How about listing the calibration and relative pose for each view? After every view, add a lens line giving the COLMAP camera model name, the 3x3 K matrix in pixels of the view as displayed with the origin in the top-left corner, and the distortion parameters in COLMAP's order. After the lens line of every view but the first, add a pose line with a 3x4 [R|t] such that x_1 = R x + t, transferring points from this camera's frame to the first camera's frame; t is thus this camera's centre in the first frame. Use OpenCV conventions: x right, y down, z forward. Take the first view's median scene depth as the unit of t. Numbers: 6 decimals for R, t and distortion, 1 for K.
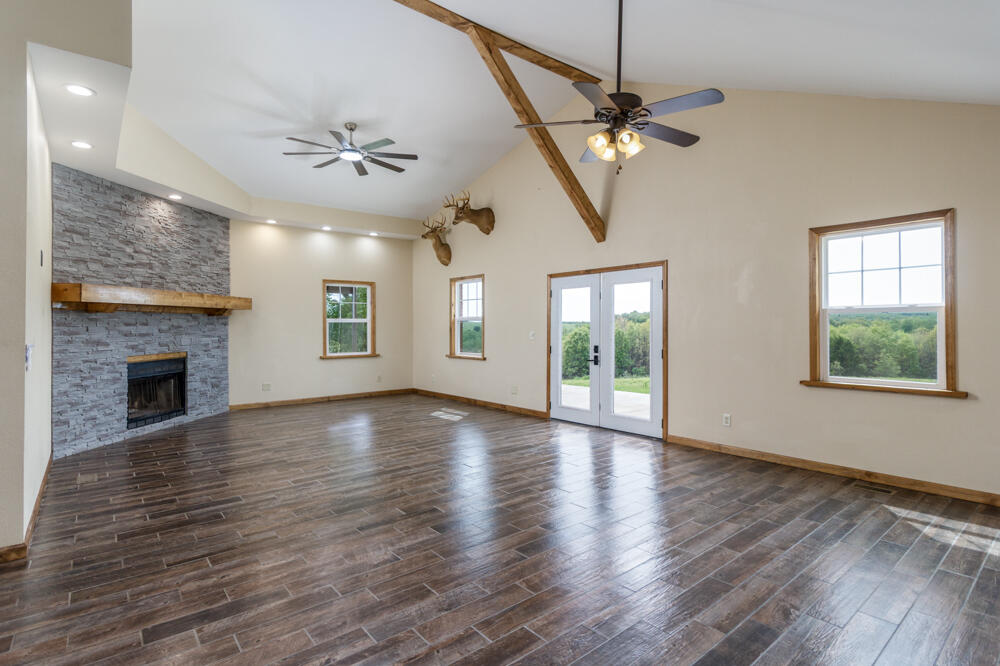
lens RADIAL K [[495.7, 0, 500.0], [0, 495.7, 333.0], [0, 0, 1]] dist [-0.001276, -0.000074]
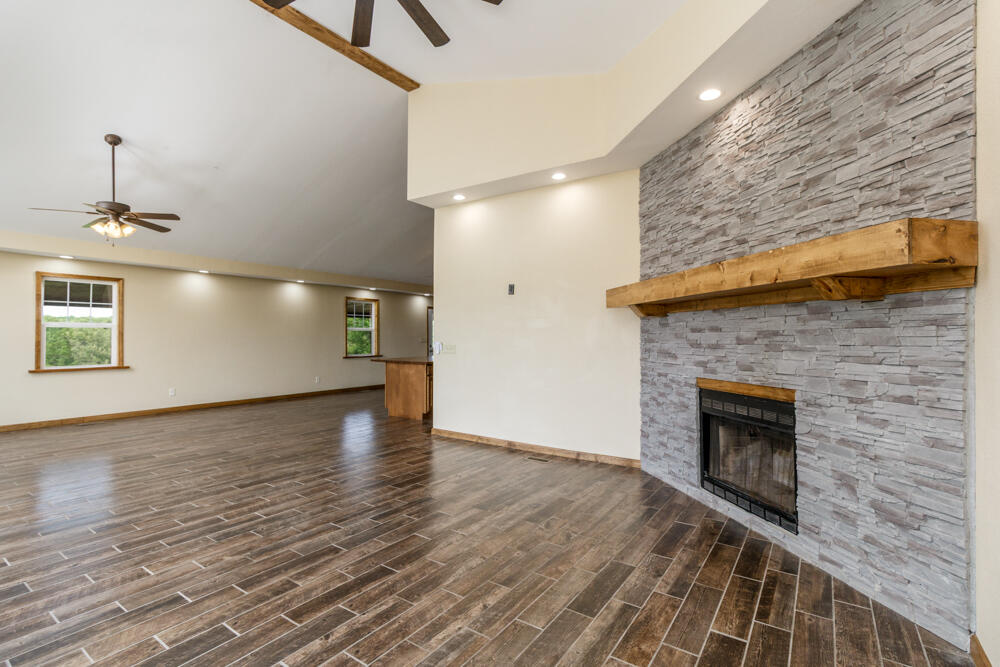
lens RADIAL K [[467.3, 0, 501.4], [0, 467.3, 307.1], [0, 0, 1]] dist [-0.000170, 0.000036]
pose [[-0.960107, 0.000934, -0.279630, -0.311401], [0.013852, 0.998926, -0.044226, -0.023630], [0.279288, -0.046335, -0.959089, 1.519812]]
